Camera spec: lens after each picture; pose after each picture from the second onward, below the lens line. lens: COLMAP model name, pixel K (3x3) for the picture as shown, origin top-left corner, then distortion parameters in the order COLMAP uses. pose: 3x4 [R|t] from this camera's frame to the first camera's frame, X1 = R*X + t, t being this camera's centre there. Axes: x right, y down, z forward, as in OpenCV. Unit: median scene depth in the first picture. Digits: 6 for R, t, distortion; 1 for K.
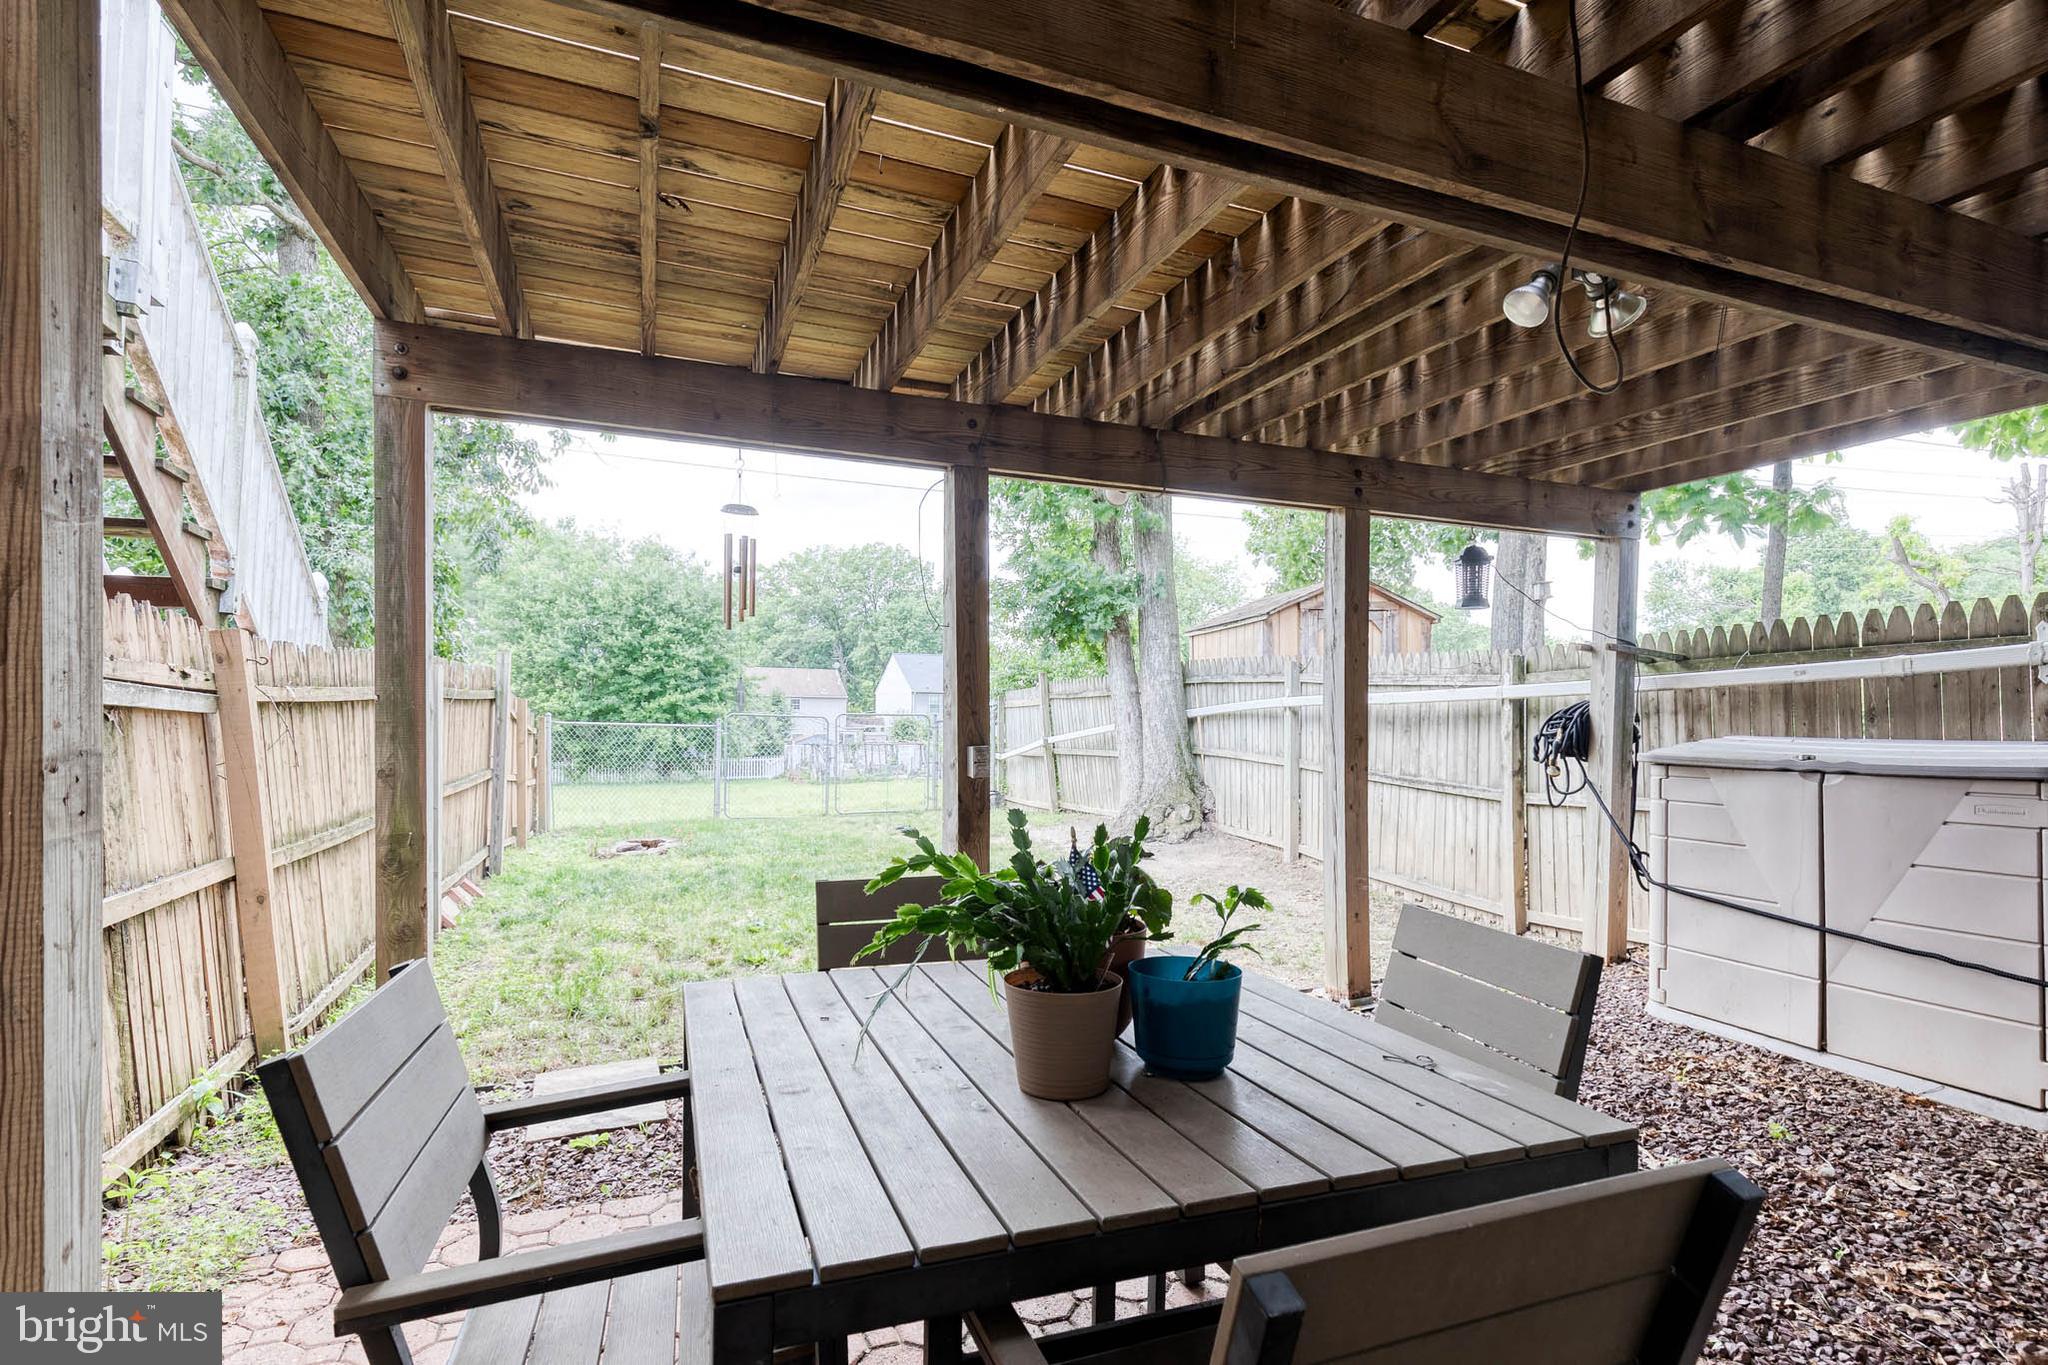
lens RADIAL K [[914.0, 0, 983.0], [0, 914.0, 720.6], [0, 0, 1]] dist [0.009047, -0.001590]
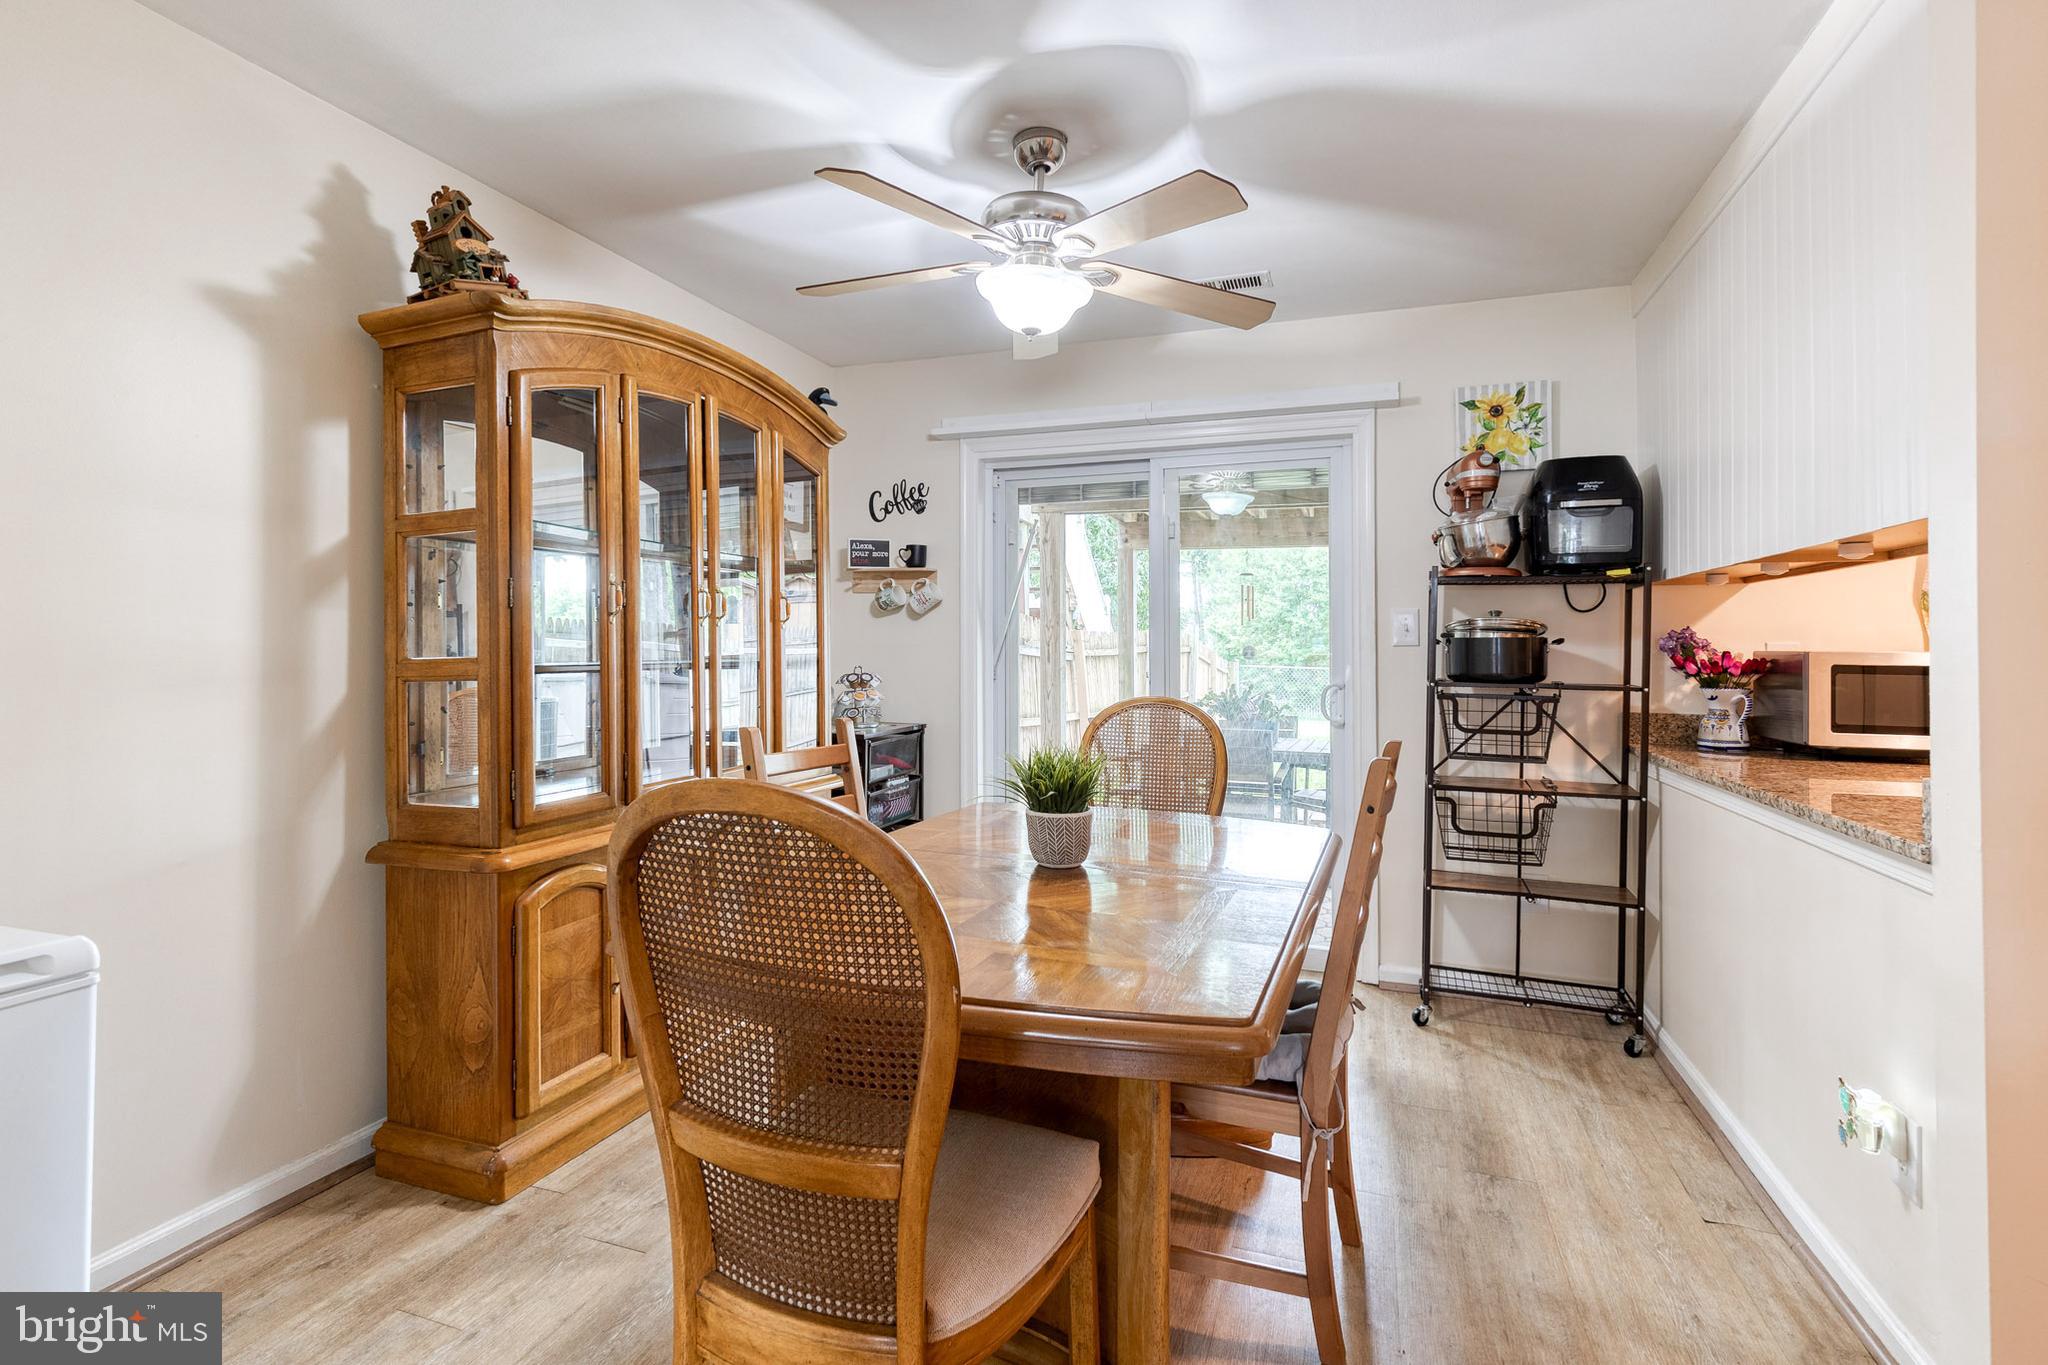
lens RADIAL K [[914.0, 0, 1028.5], [0, 914.0, 671.7], [0, 0, 1]] dist [0.009047, -0.001590]
pose [[0.747382, 0.004631, -0.664378, 0.092990], [-0.000785, 0.999981, 0.006088, 0.001000], [0.664394, -0.004028, 0.747372, -0.119702]]
